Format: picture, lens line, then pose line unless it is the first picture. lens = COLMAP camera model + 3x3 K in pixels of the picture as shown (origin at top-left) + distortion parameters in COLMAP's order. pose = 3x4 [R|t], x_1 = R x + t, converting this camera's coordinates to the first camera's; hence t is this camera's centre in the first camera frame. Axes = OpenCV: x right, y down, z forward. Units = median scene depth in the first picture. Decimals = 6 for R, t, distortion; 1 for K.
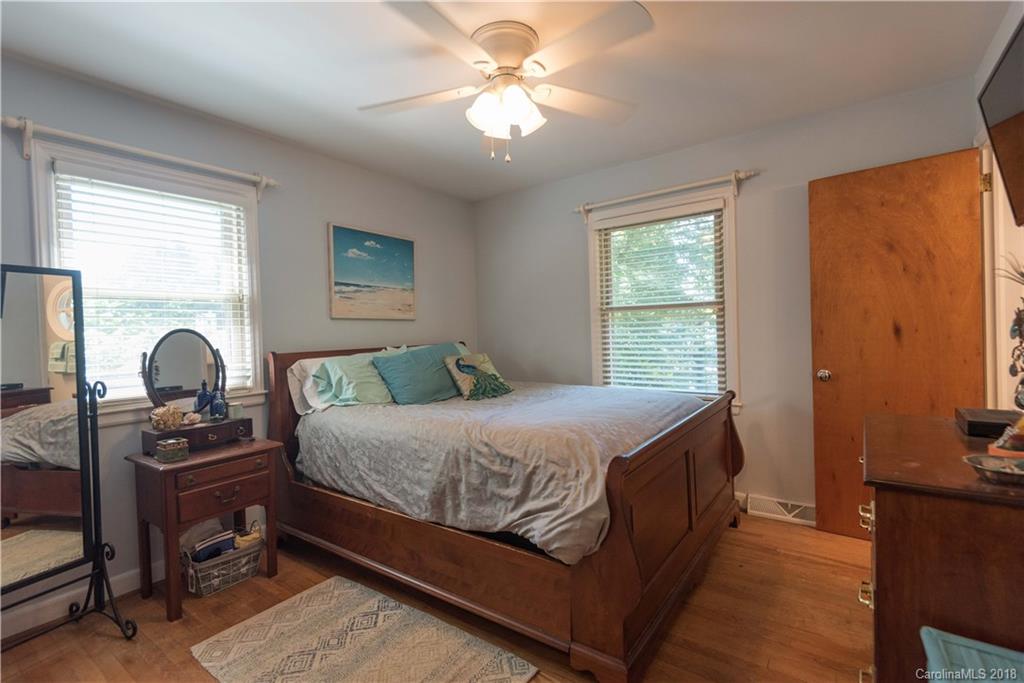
lens RADIAL K [[463.5, 0, 516.2], [0, 463.5, 337.0], [0, 0, 1]] dist [0.037564, -0.024829]
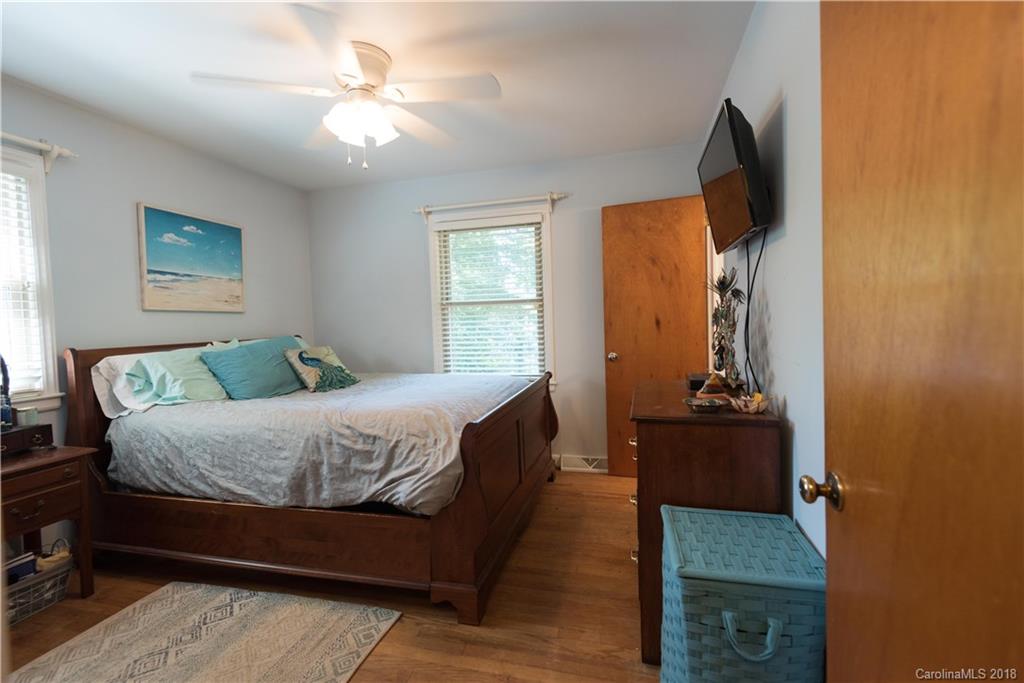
lens RADIAL K [[463.5, 0, 516.2], [0, 463.5, 337.0], [0, 0, 1]] dist [0.037564, -0.024829]
pose [[0.933113, -0.012475, 0.359366, -0.066020], [0.008066, 0.999873, 0.013766, 0.006126], [-0.359492, -0.009947, 0.933095, -0.122985]]
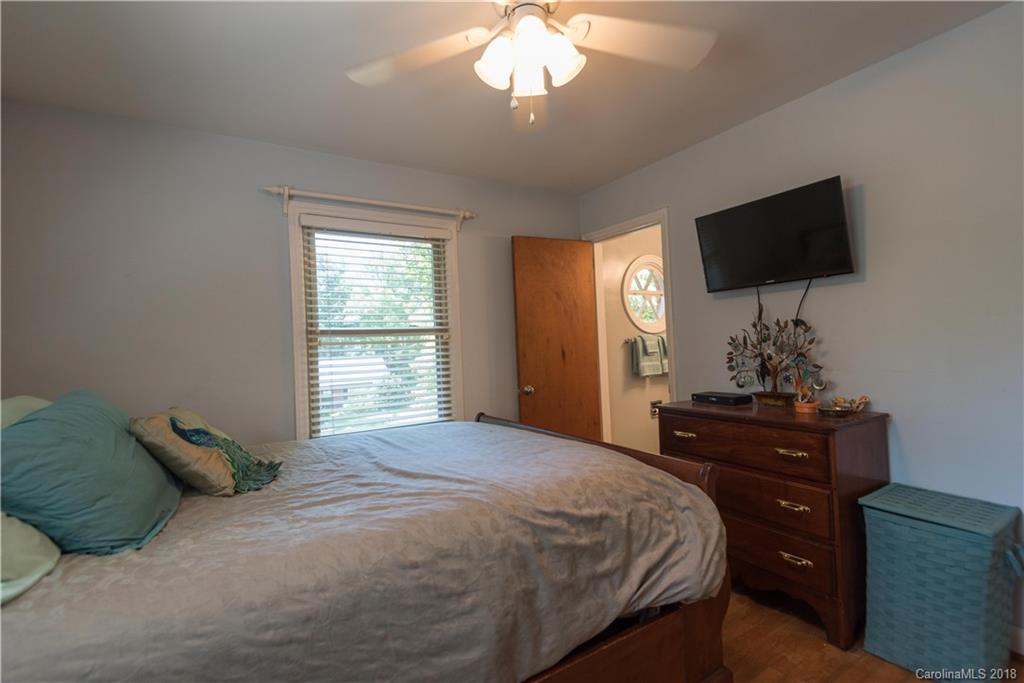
lens RADIAL K [[463.5, 0, 516.2], [0, 463.5, 337.0], [0, 0, 1]] dist [0.037564, -0.024829]
pose [[0.375644, 0.032063, 0.926209, -0.555587], [0.043068, 0.997718, -0.052006, 0.002331], [-0.925763, 0.059425, 0.373406, 0.595836]]
